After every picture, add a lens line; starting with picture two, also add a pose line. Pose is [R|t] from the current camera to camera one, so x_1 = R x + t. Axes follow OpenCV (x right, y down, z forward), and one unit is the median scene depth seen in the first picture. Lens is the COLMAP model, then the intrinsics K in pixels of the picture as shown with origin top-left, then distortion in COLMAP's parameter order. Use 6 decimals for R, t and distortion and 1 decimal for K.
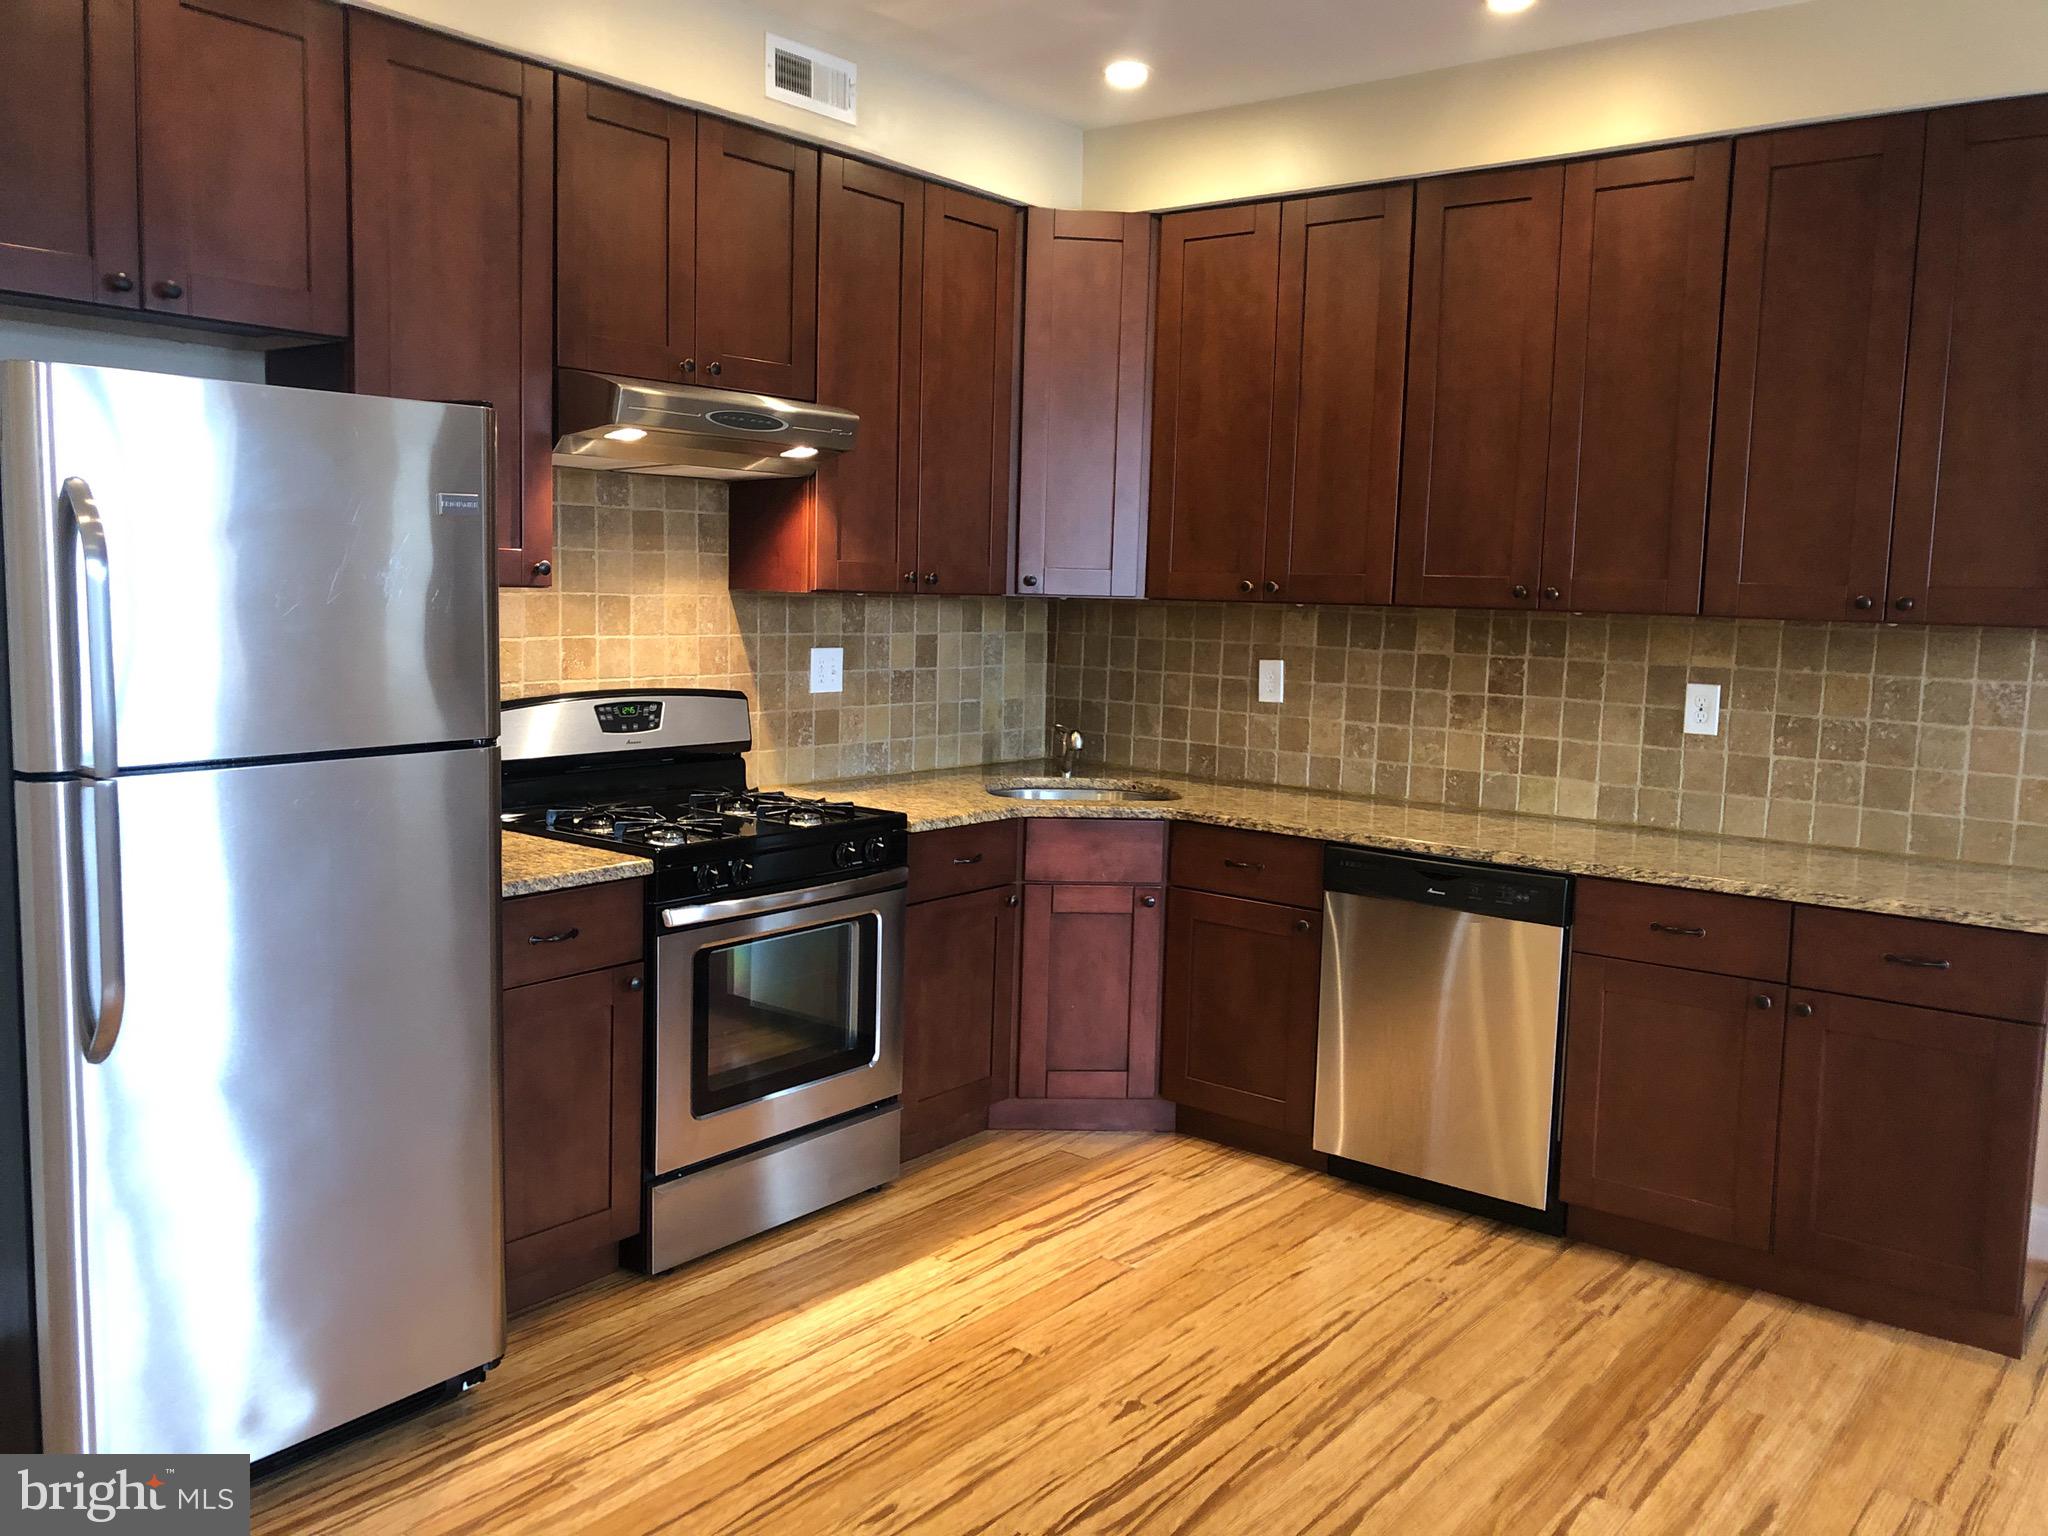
lens RADIAL K [[1686.6, 0, 1025.4], [0, 1686.6, 759.0], [0, 0, 1]] dist [0.054499, -0.073354]
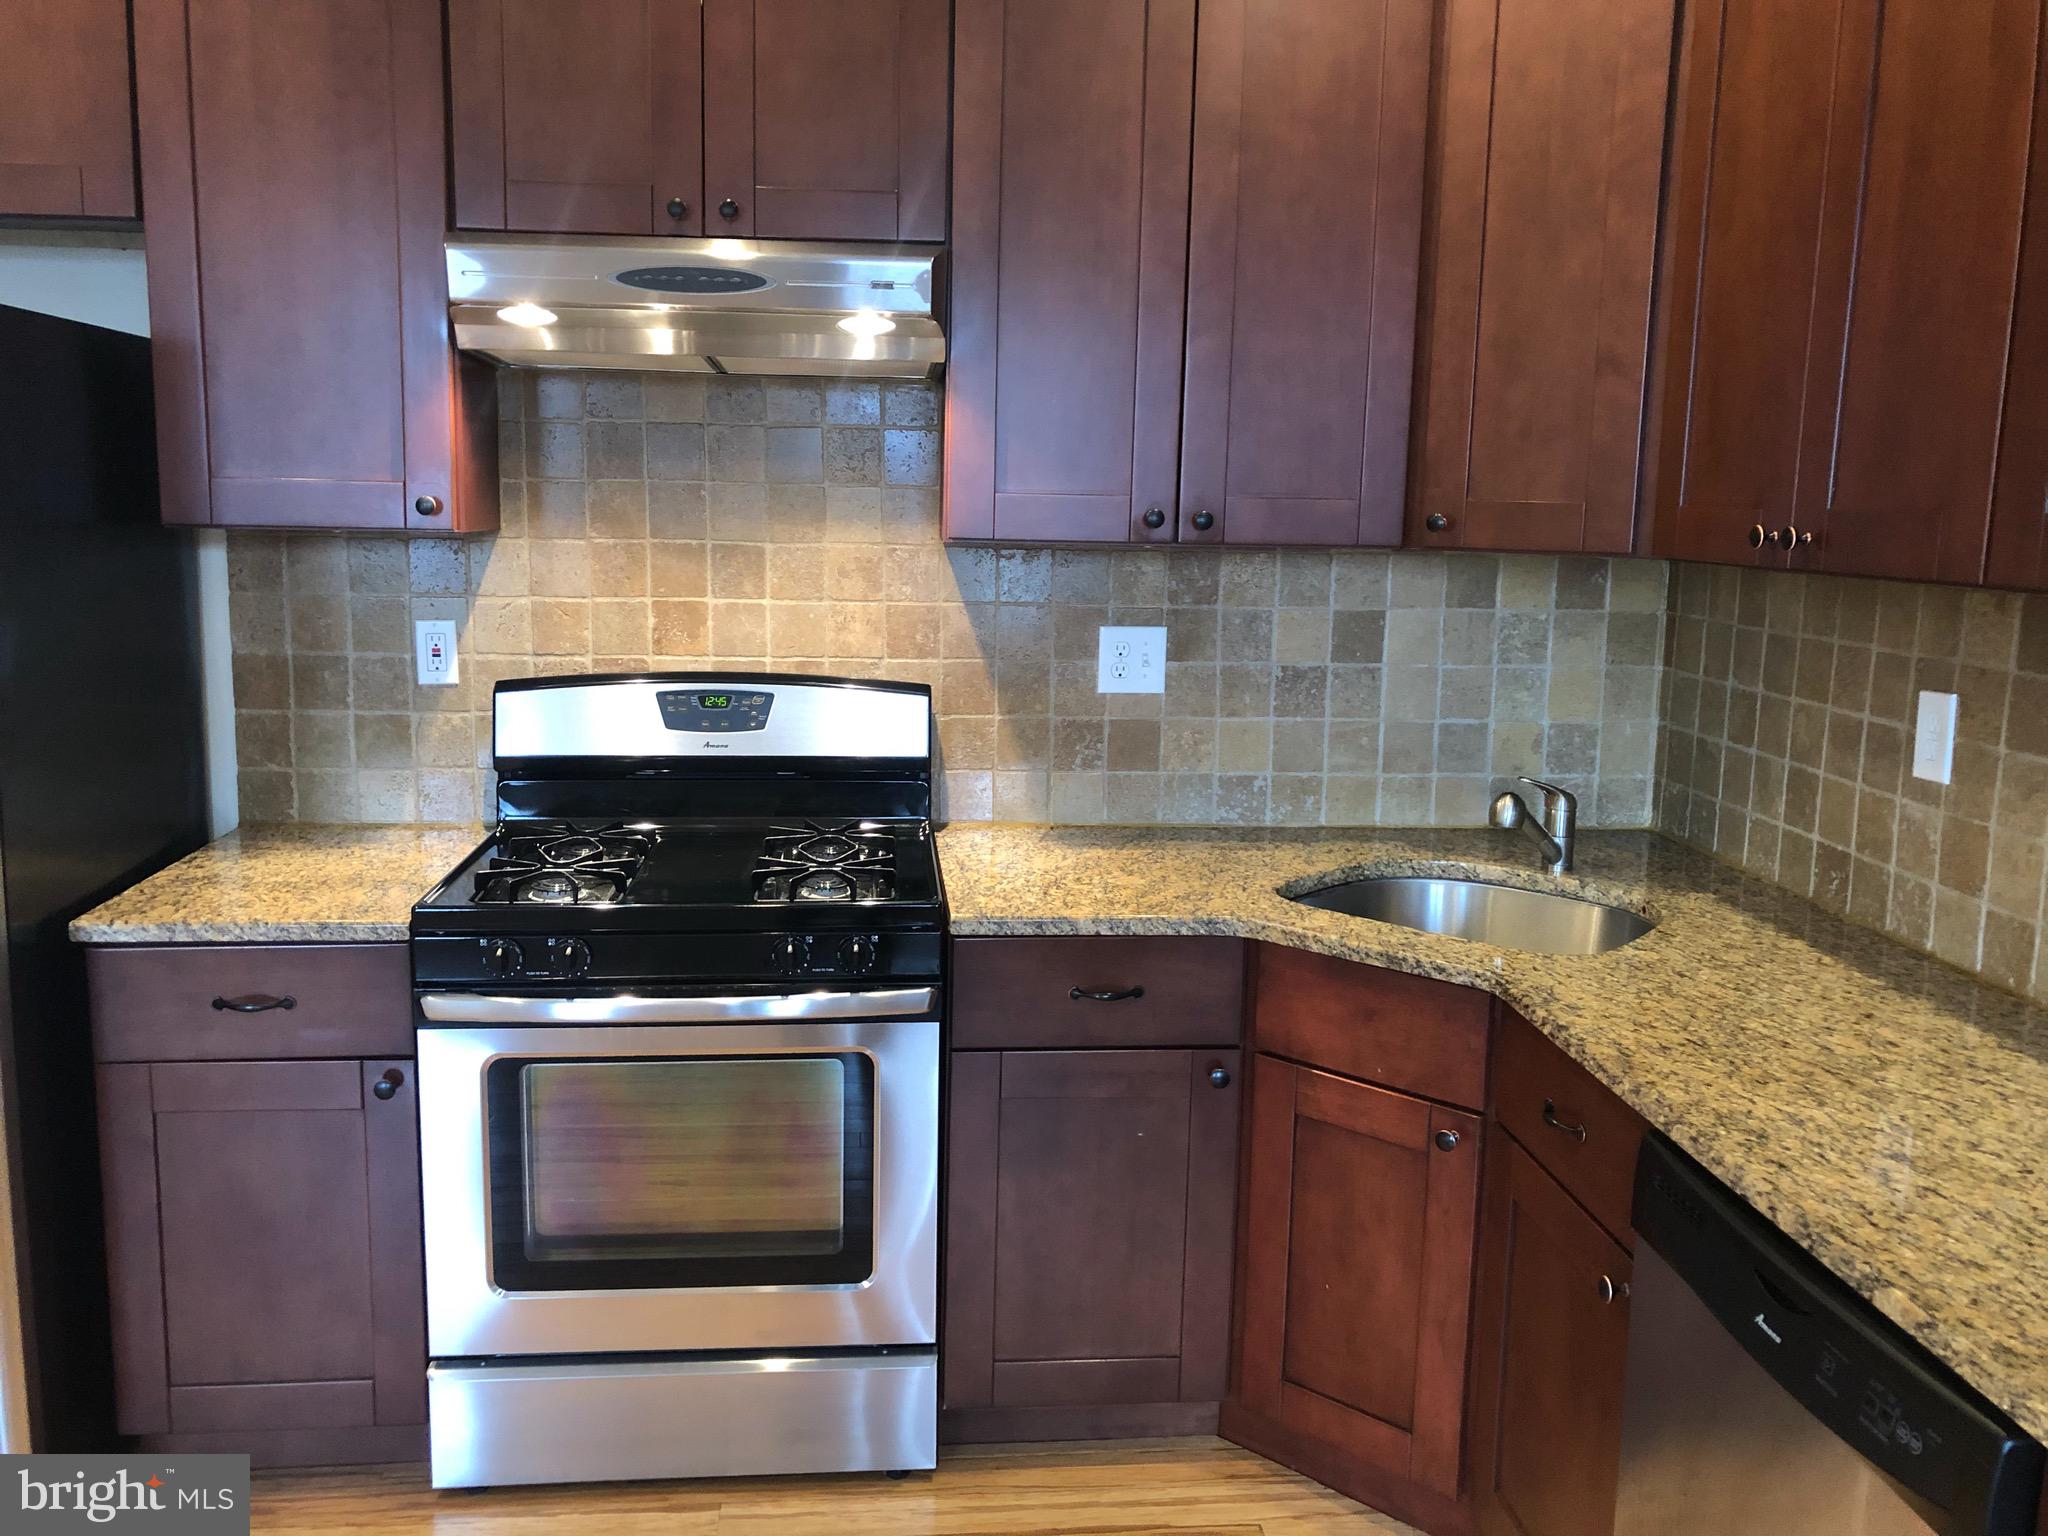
lens RADIAL K [[1680.8, 0, 1007.6], [0, 1680.8, 751.7], [0, 0, 1]] dist [0.121371, -0.315089]
pose [[0.679175, 0.099896, -0.727146, 0.375070], [-0.078260, 0.994903, 0.063583, -0.061756], [0.729792, 0.013723, 0.683531, 0.574626]]
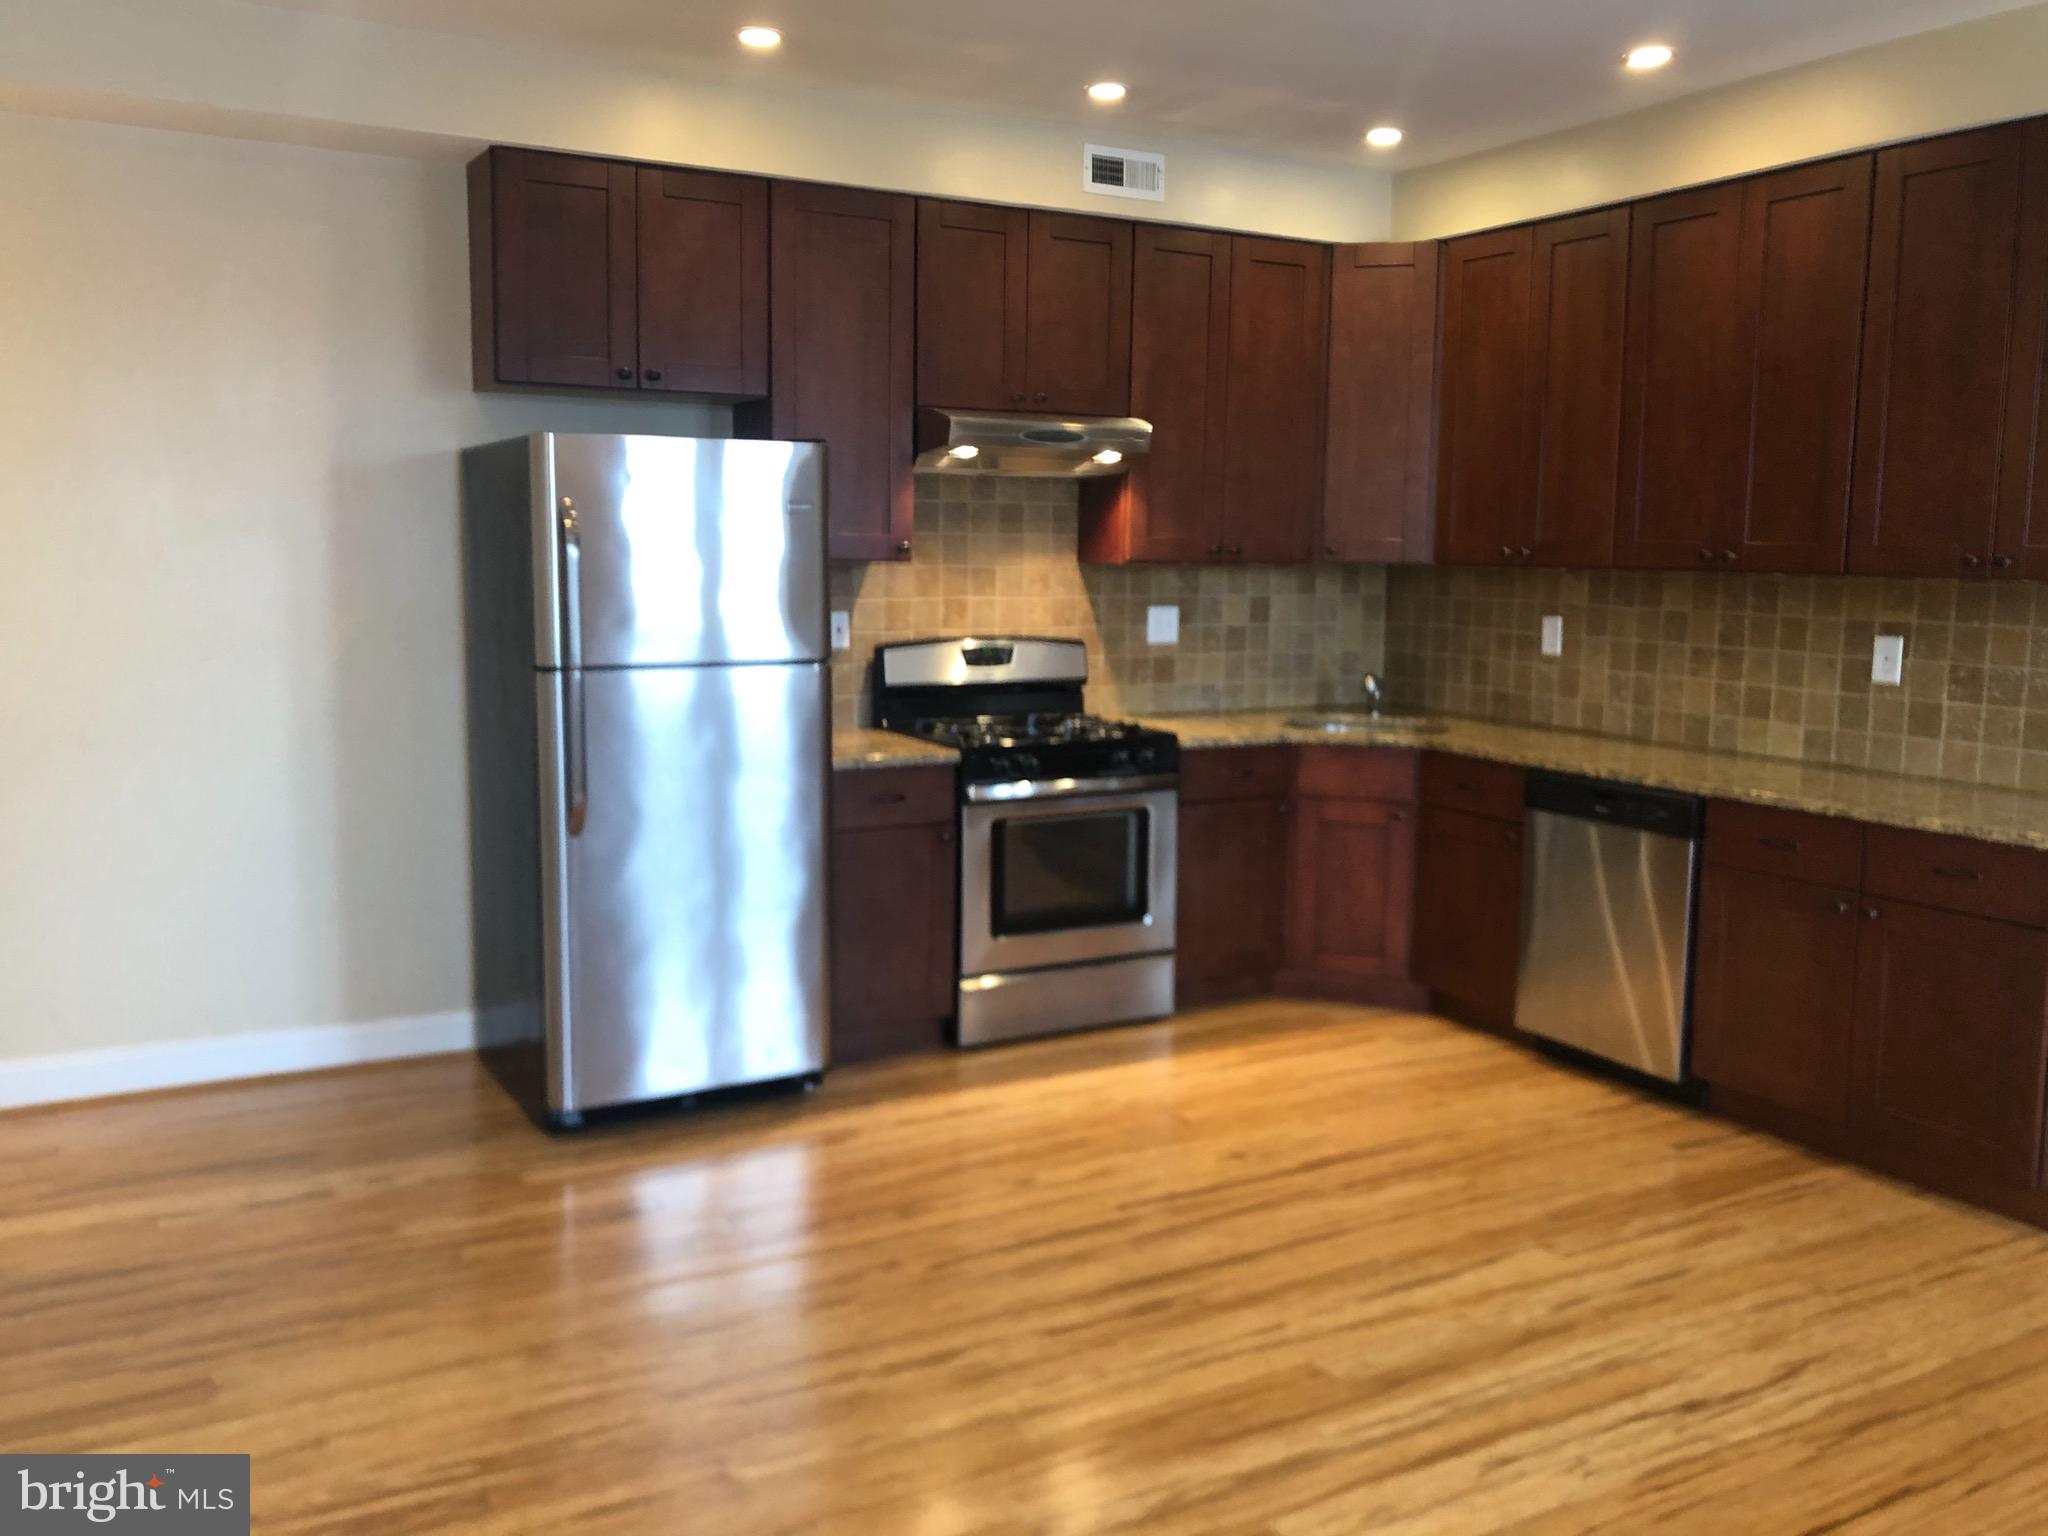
lens RADIAL K [[1686.6, 0, 1025.4], [0, 1686.6, 759.0], [0, 0, 1]] dist [0.054499, -0.073354]
pose [[0.924885, 0.033096, -0.378803, 0.302708], [-0.027940, 0.999427, 0.019102, 0.030061], [0.379218, -0.007083, 0.925280, -0.238597]]
